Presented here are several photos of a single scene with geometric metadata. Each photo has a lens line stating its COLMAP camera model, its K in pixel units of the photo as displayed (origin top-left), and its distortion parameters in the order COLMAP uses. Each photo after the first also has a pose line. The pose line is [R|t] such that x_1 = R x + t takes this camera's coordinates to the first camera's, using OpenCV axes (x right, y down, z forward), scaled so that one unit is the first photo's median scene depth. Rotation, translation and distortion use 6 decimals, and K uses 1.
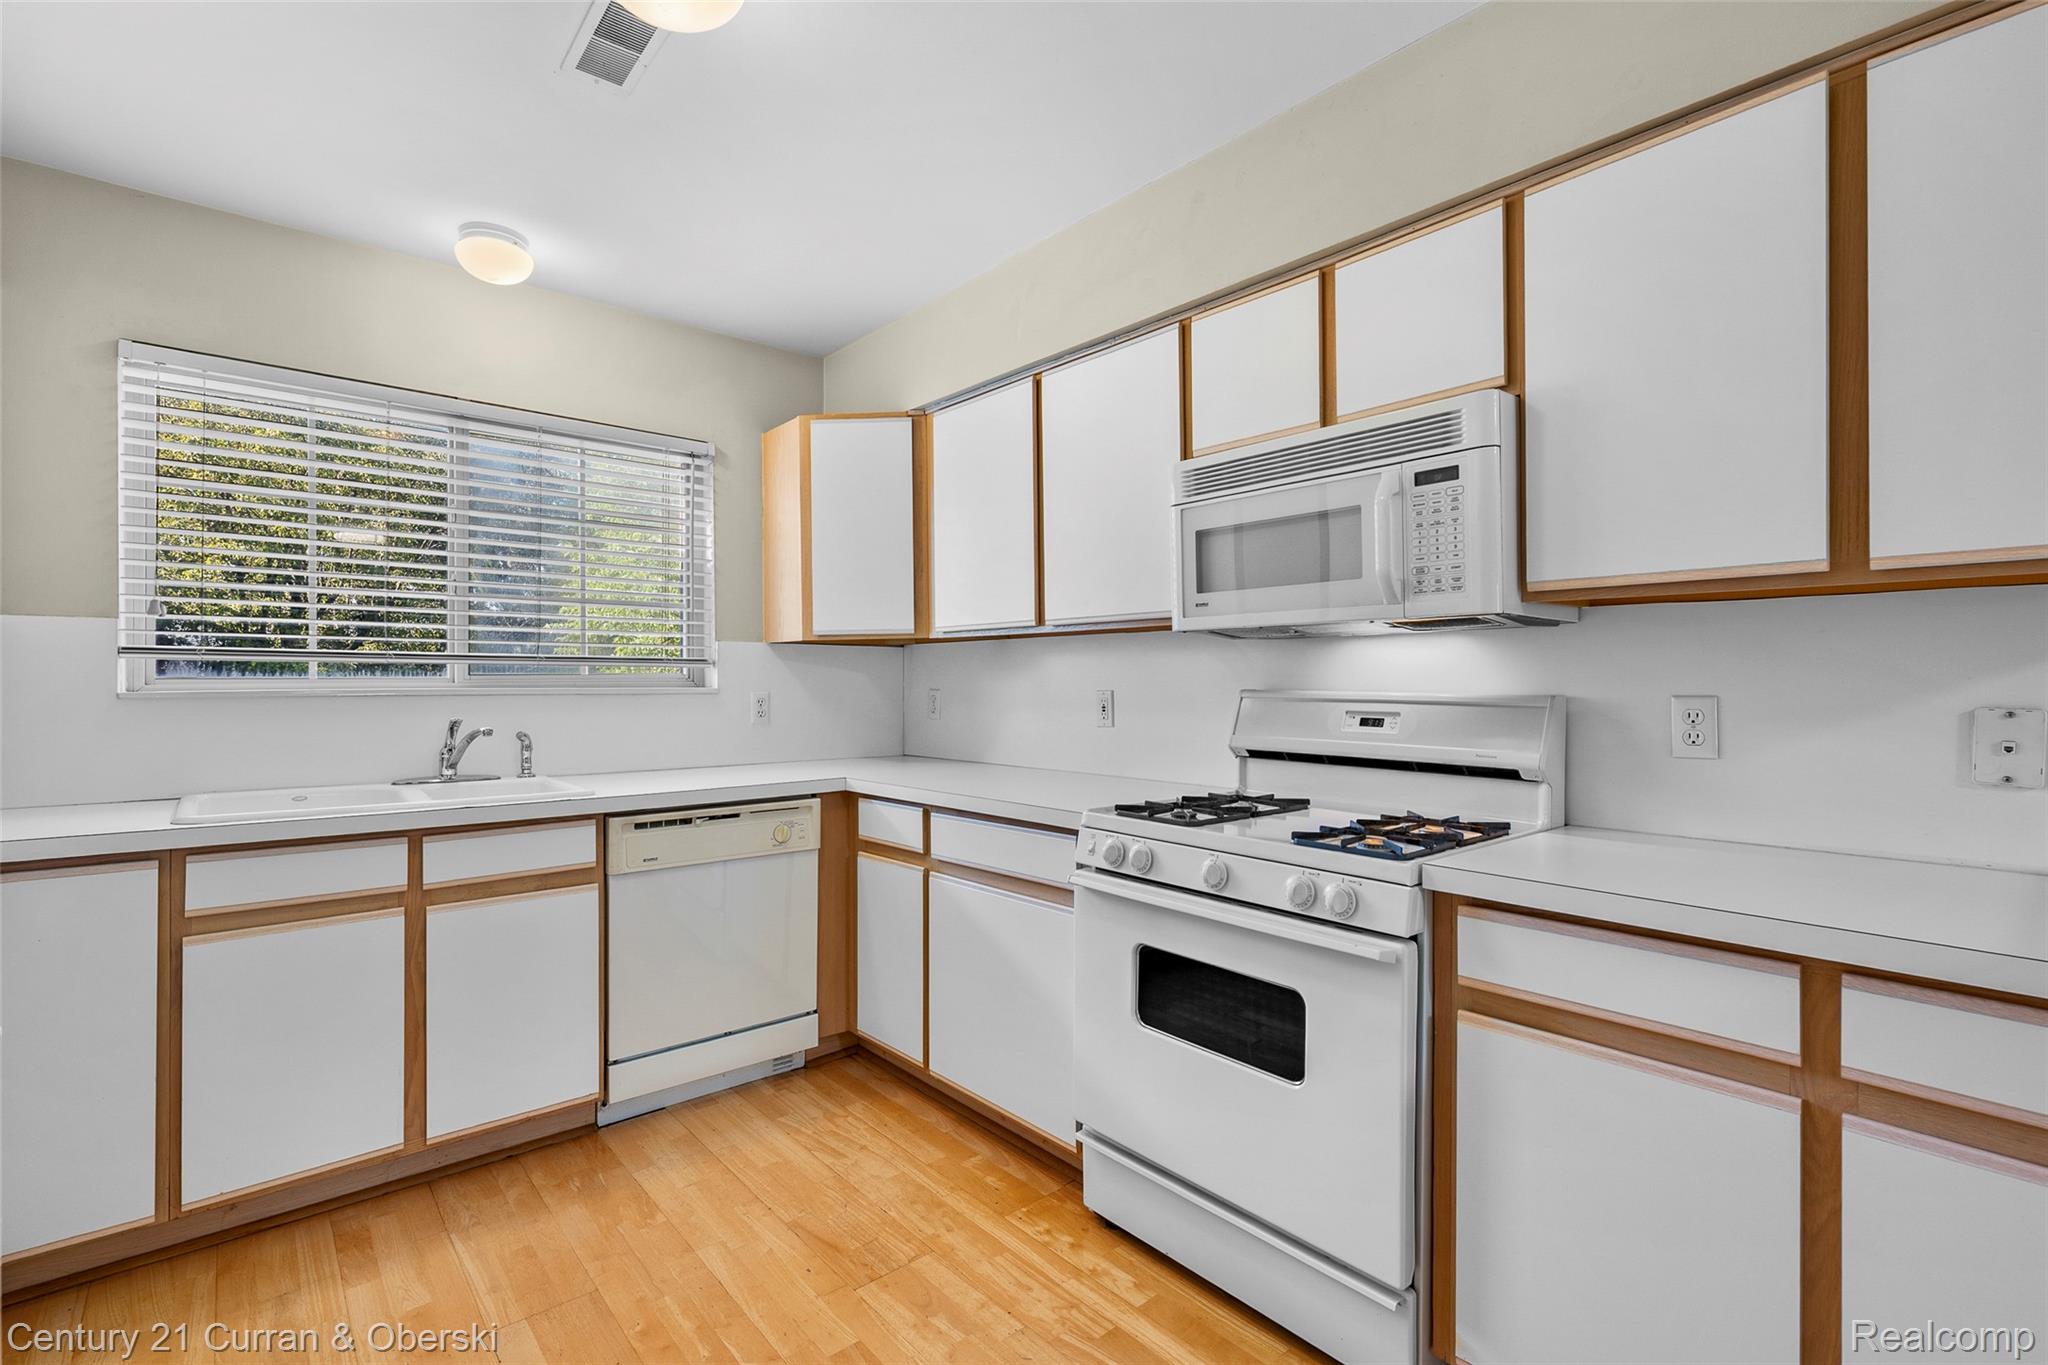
lens RADIAL K [[932.1, 0, 1021.7], [0, 932.1, 683.5], [0, 0, 1]] dist [0.001000, -0.001158]
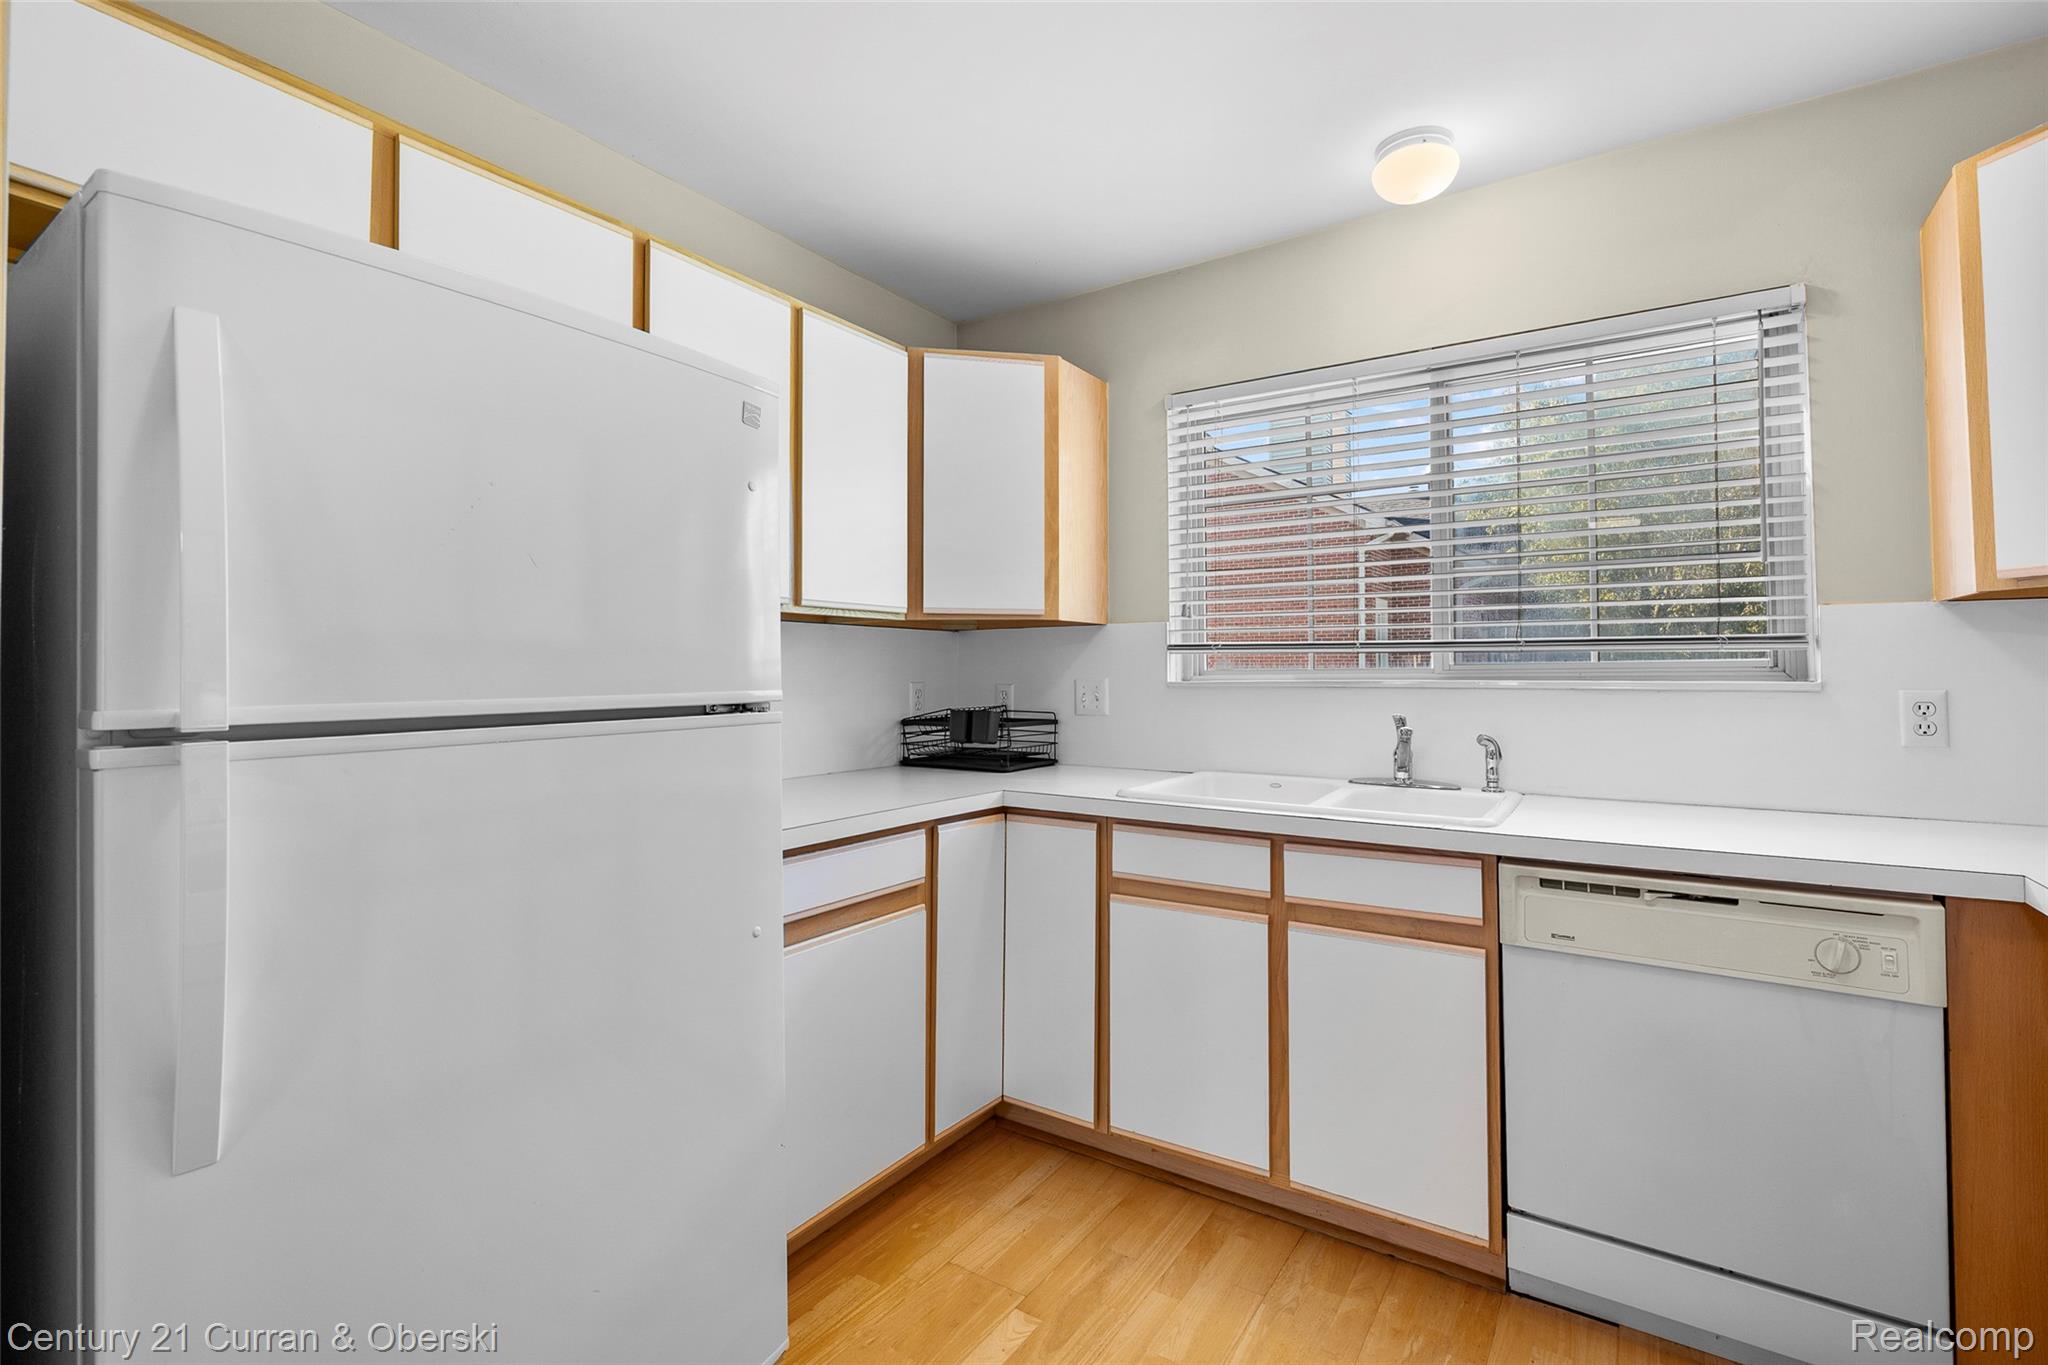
lens RADIAL K [[932.1, 0, 1024.1], [0, 932.1, 653.0], [0, 0, 1]] dist [0.001000, -0.001158]
pose [[0.269400, -0.018877, -0.962843, 0.169271], [0.002665, 0.999819, -0.018856, -0.005610], [0.963025, 0.002514, 0.269402, 0.499673]]
